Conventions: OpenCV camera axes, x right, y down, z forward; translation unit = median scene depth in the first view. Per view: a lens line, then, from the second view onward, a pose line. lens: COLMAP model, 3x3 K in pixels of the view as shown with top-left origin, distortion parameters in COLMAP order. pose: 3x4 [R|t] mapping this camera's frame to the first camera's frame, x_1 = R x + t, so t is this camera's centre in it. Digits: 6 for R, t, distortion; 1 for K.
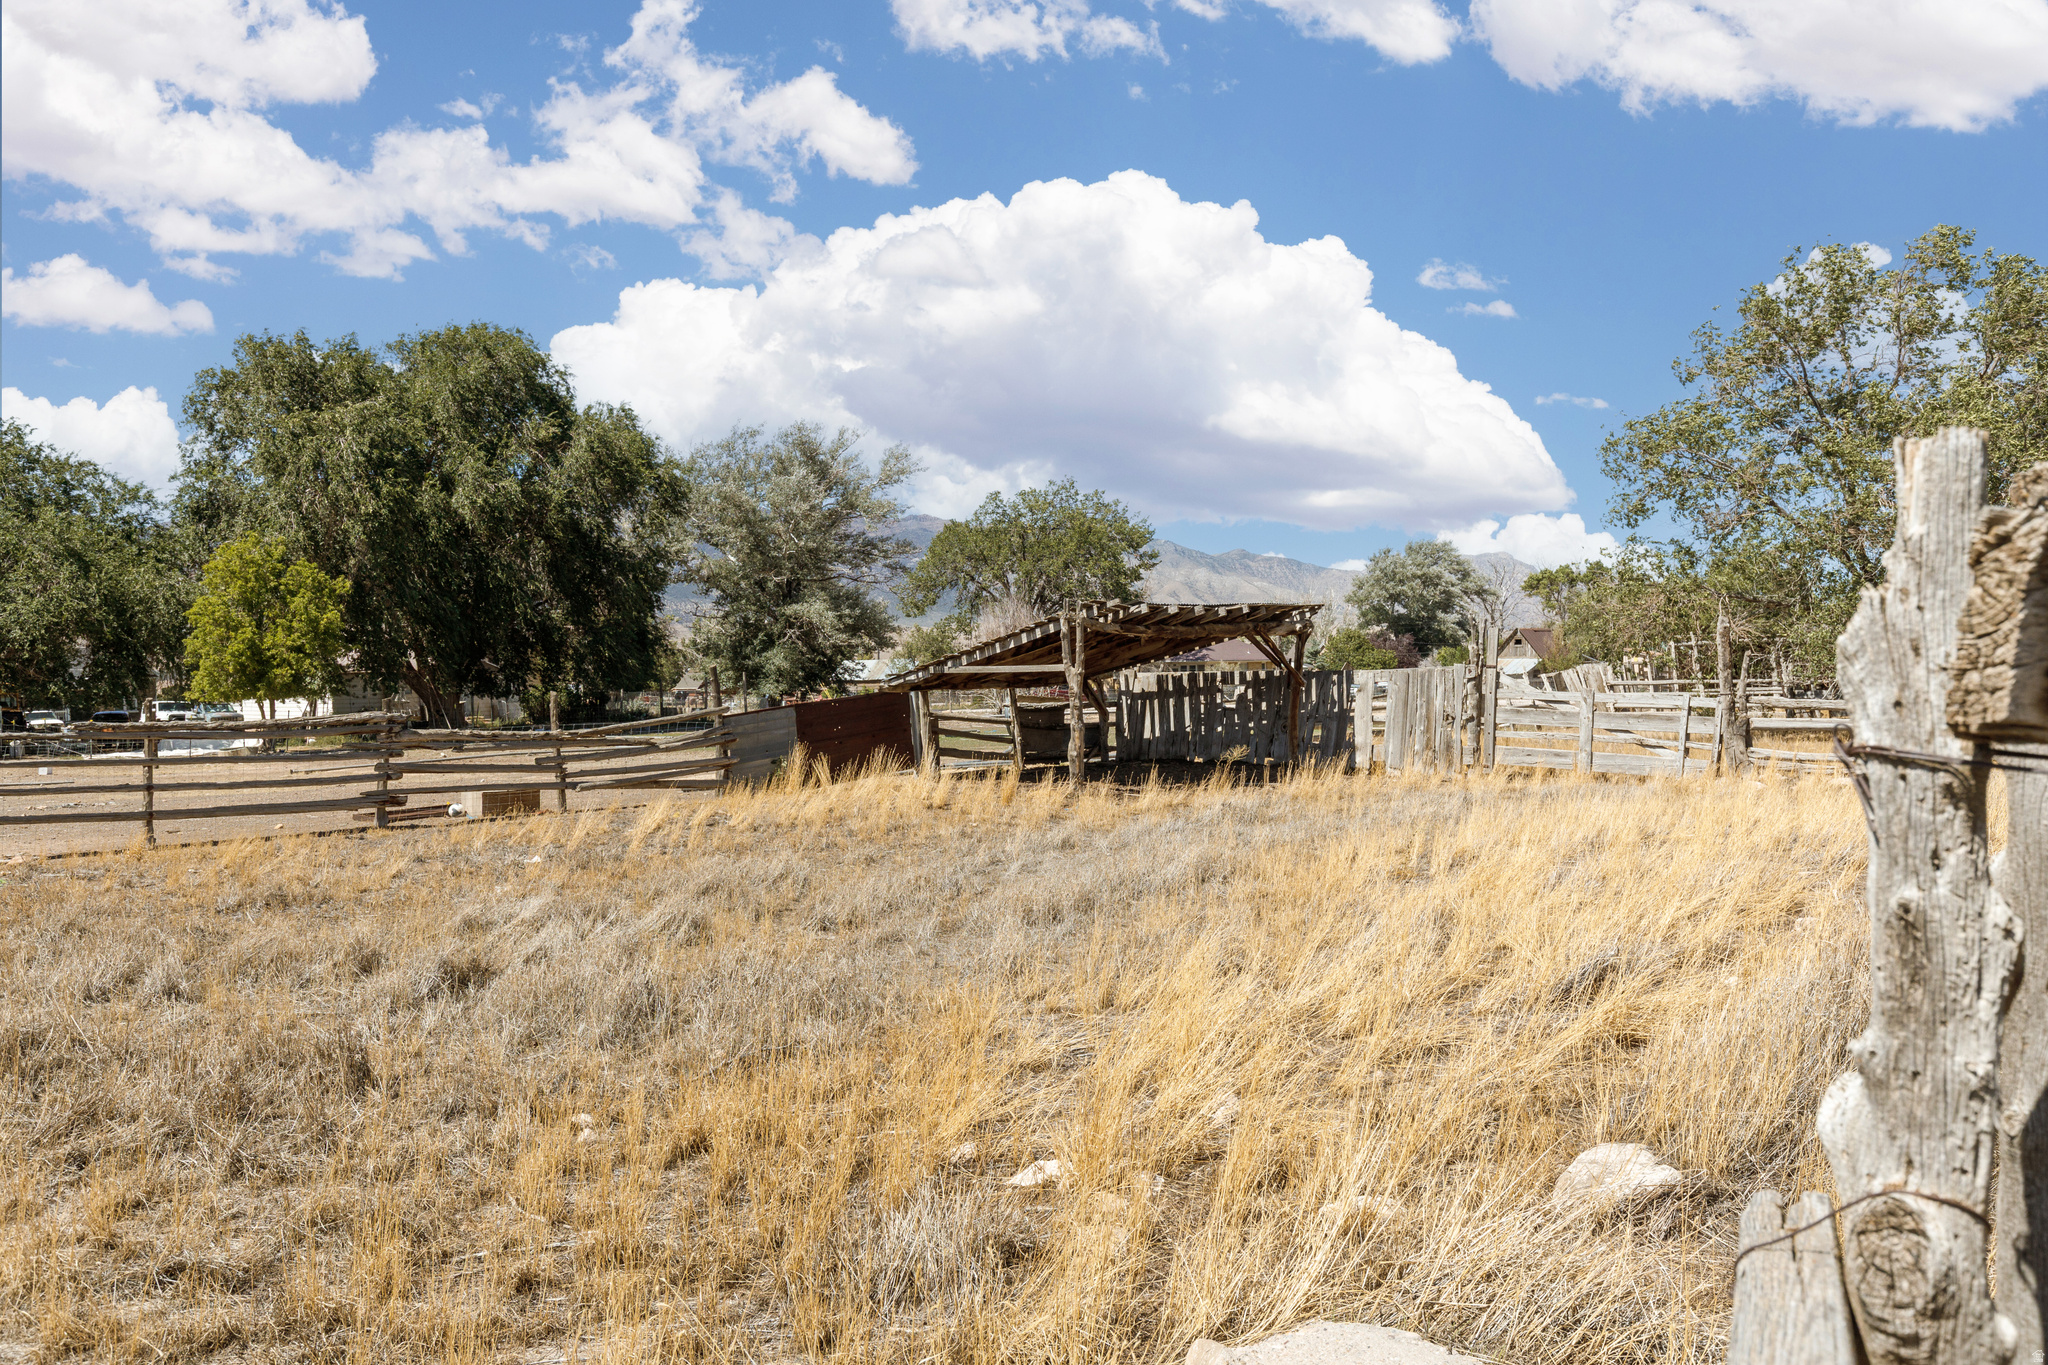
lens RADIAL K [[1584.7, 0, 1018.4], [0, 1584.7, 692.3], [0, 0, 1]] dist [0.005221, -0.000460]
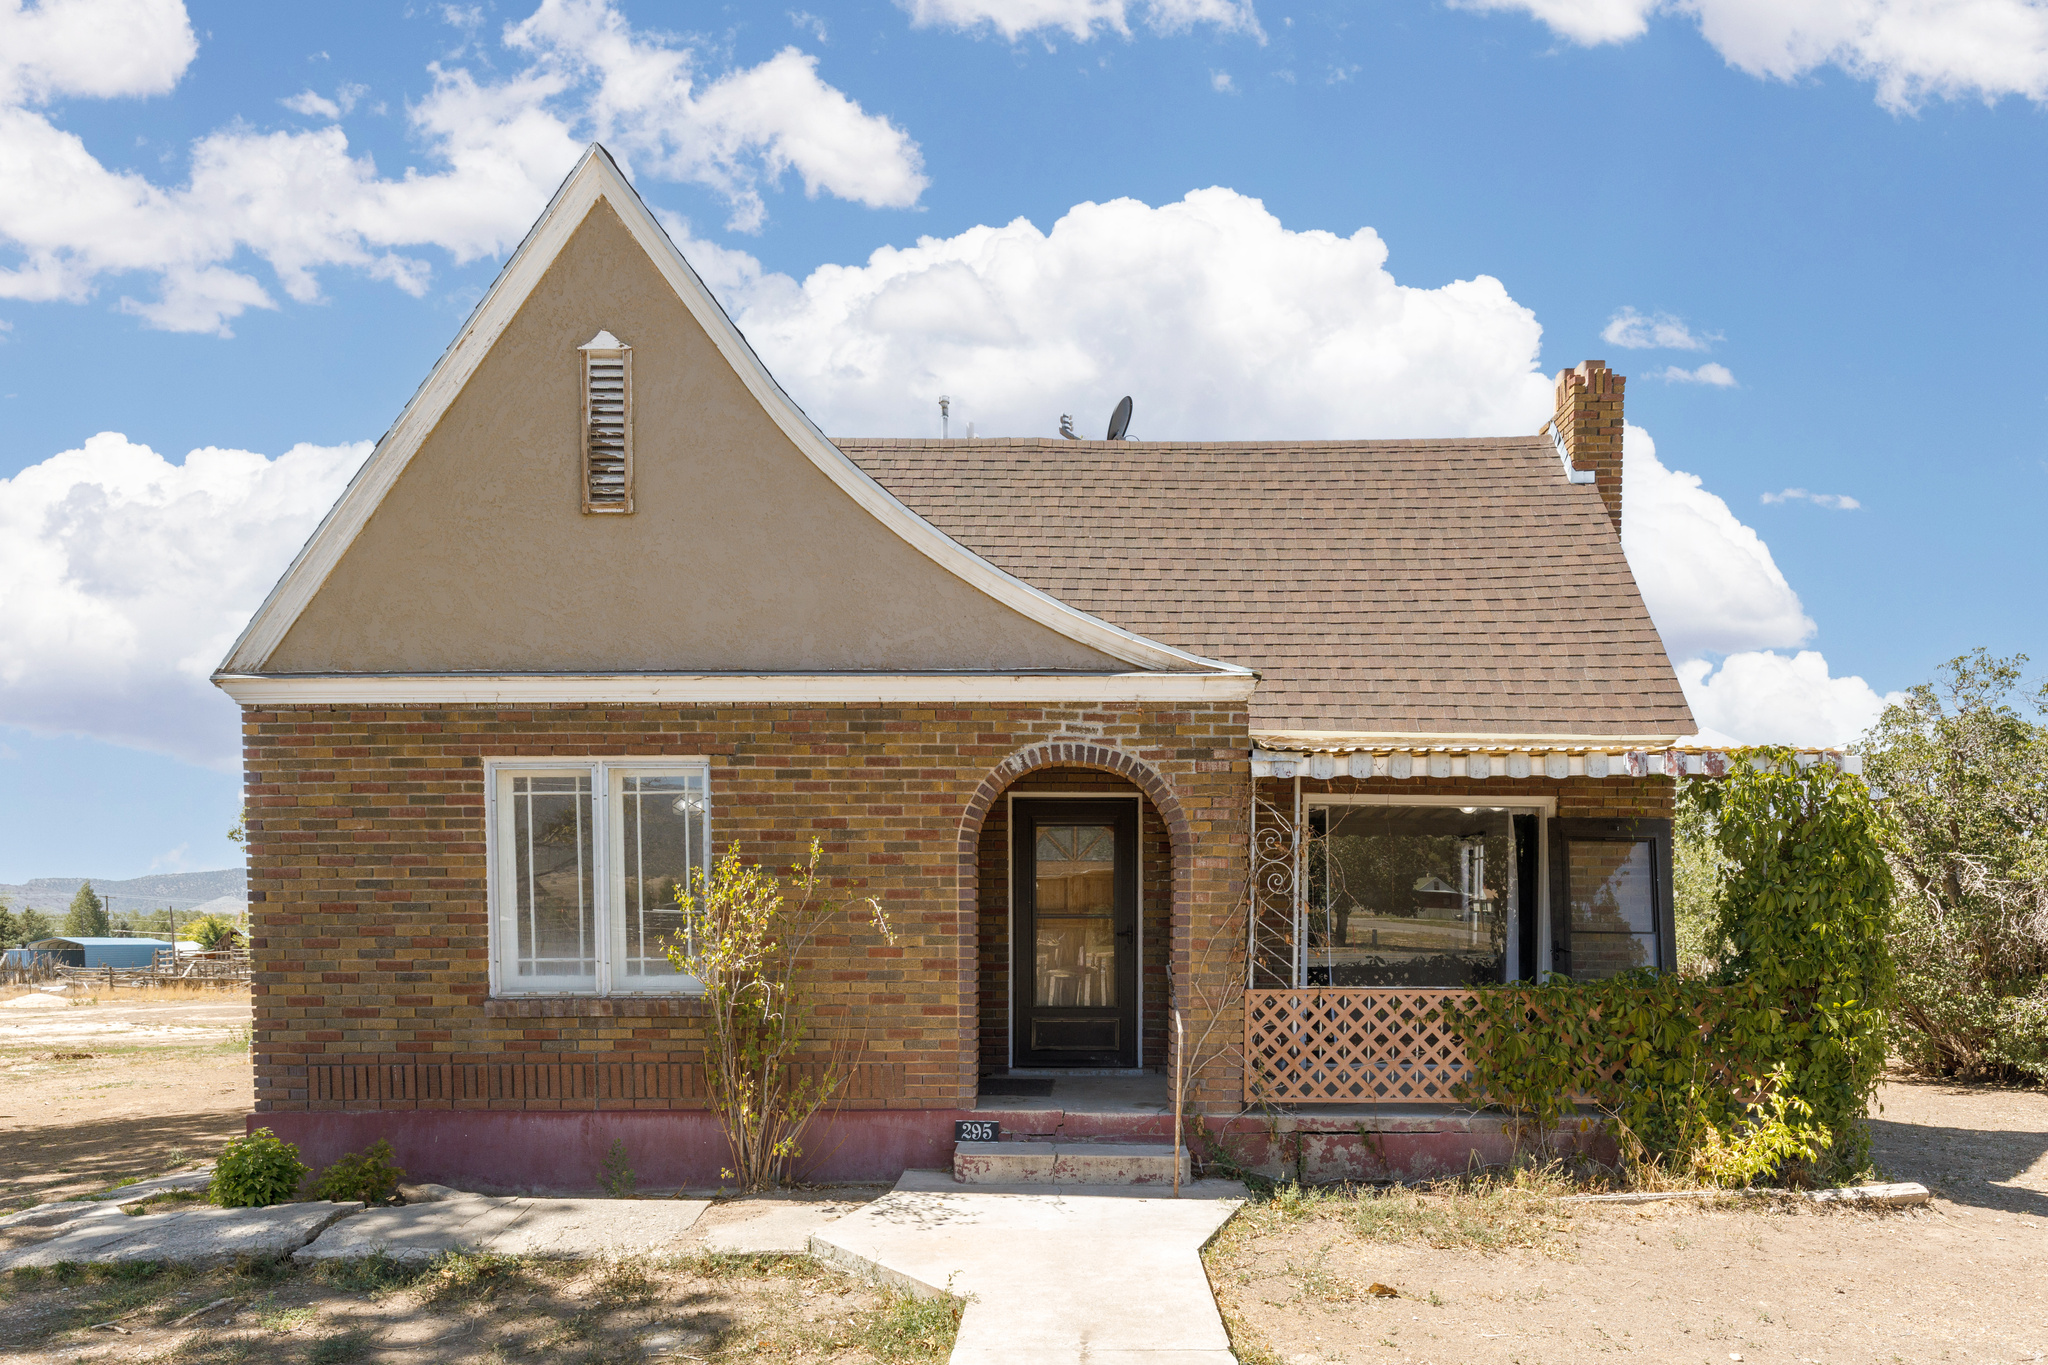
lens RADIAL K [[1206.3, 0, 1033.0], [0, 1206.3, 672.9], [0, 0, 1]] dist [0.002434, 0.000151]
pose [[1.000000, 0.000015, 0.000149, -0.014194], [-0.000015, 1.000000, 0.000332, -0.102738], [-0.000149, -0.000332, 1.000000, 0.436064]]
